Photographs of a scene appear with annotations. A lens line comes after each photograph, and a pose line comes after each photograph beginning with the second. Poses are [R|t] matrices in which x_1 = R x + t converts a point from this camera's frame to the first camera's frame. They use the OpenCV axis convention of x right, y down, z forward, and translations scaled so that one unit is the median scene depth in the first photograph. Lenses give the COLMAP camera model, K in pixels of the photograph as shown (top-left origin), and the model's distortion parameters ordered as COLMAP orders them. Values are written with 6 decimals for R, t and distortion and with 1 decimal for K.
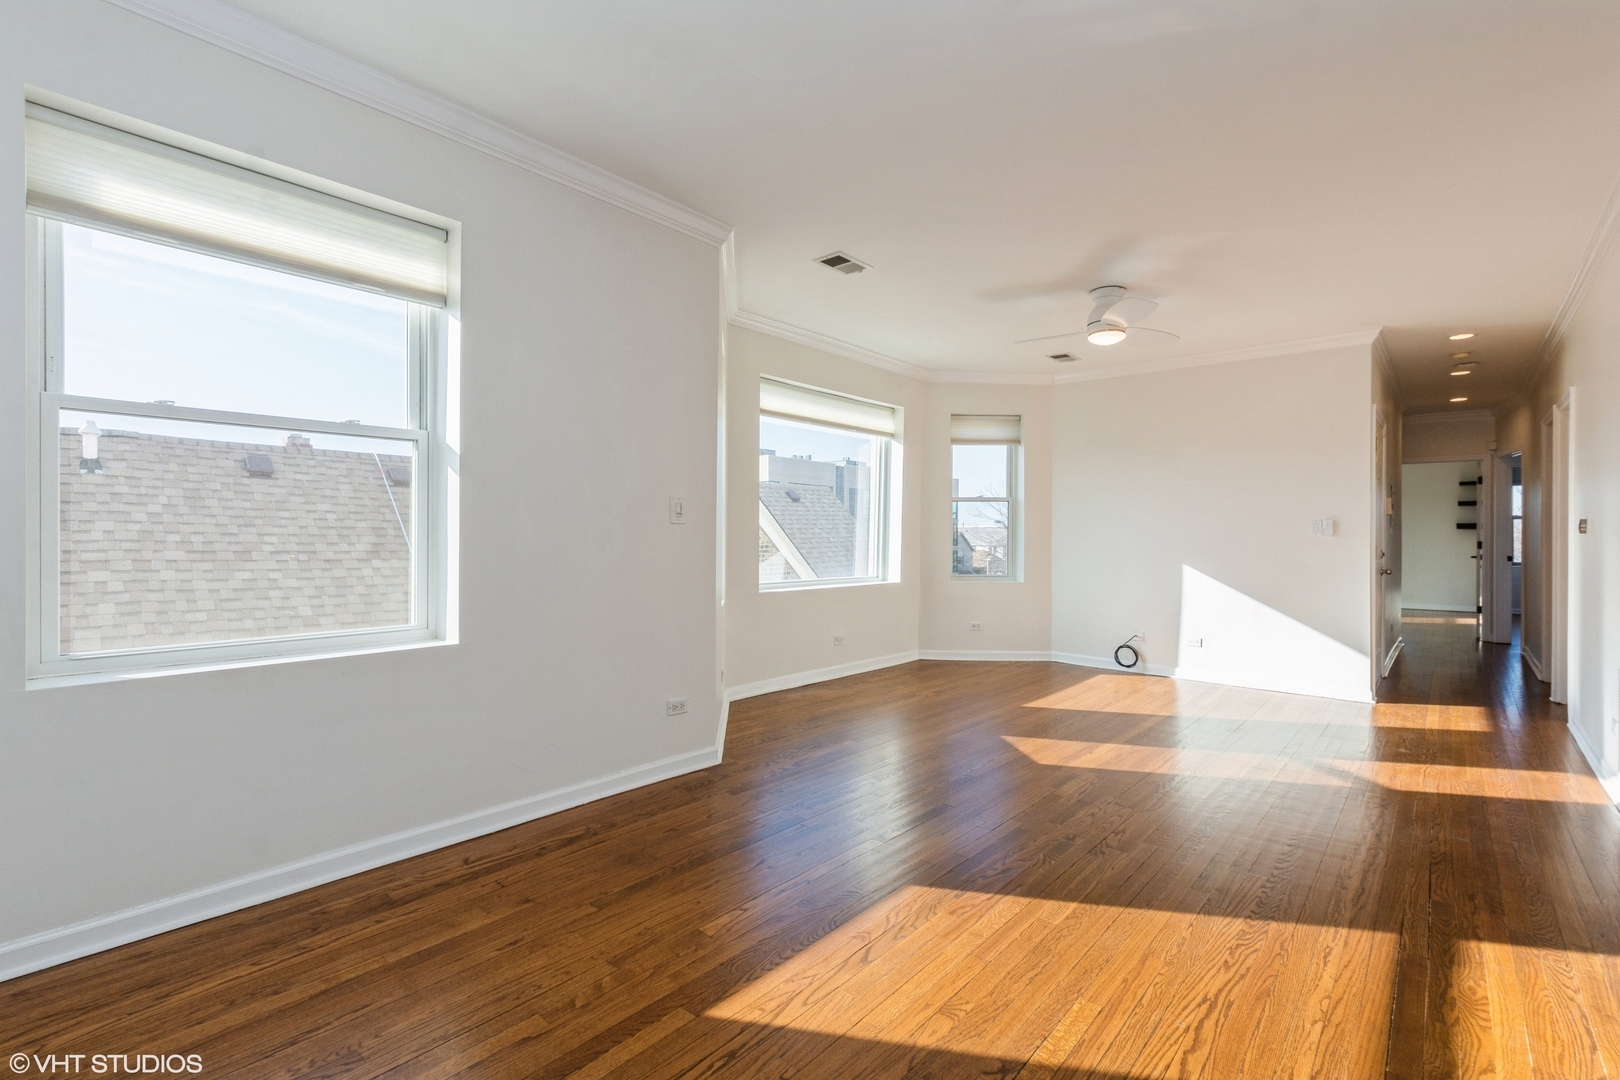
lens RADIAL K [[741.2, 0, 811.5], [0, 741.2, 529.8], [0, 0, 1]] dist [-0.000539, -0.001264]
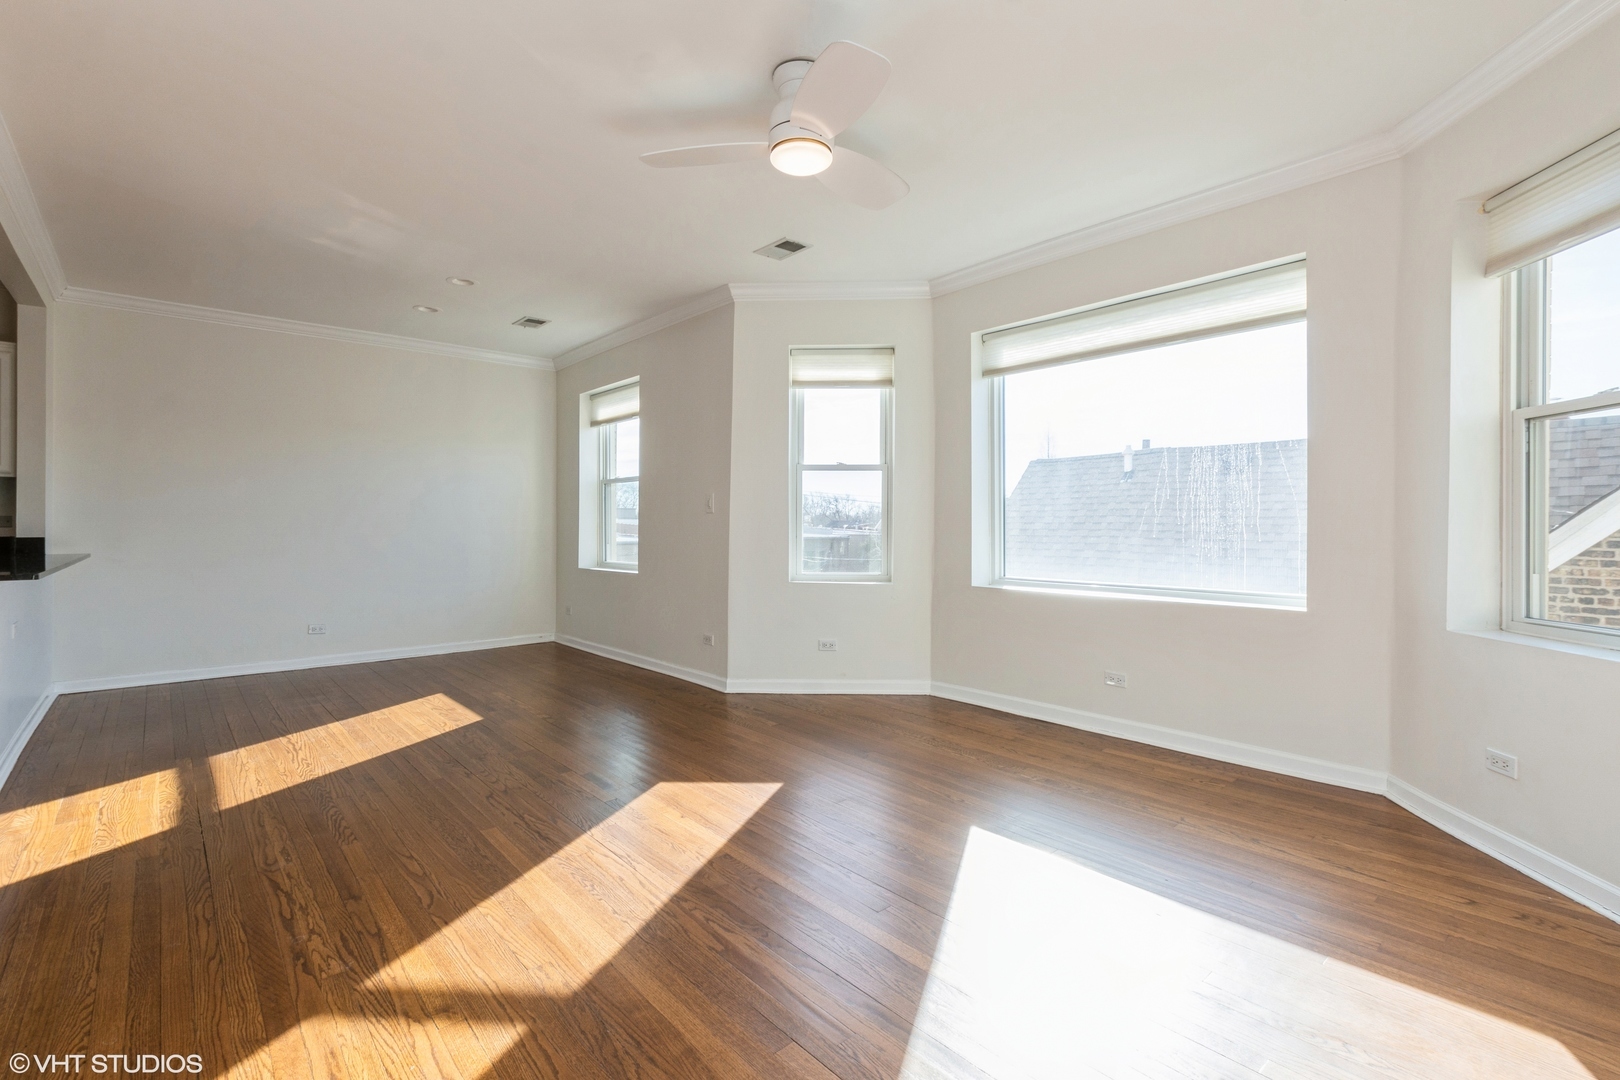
lens RADIAL K [[741.2, 0, 810.3], [0, 741.2, 527.5], [0, 0, 1]] dist [-0.000539, -0.001264]
pose [[-0.140348, -0.002188, -0.990100, 0.945054], [0.008463, 0.999958, -0.003409, 0.018254], [0.990066, -0.008857, -0.140323, 1.077020]]
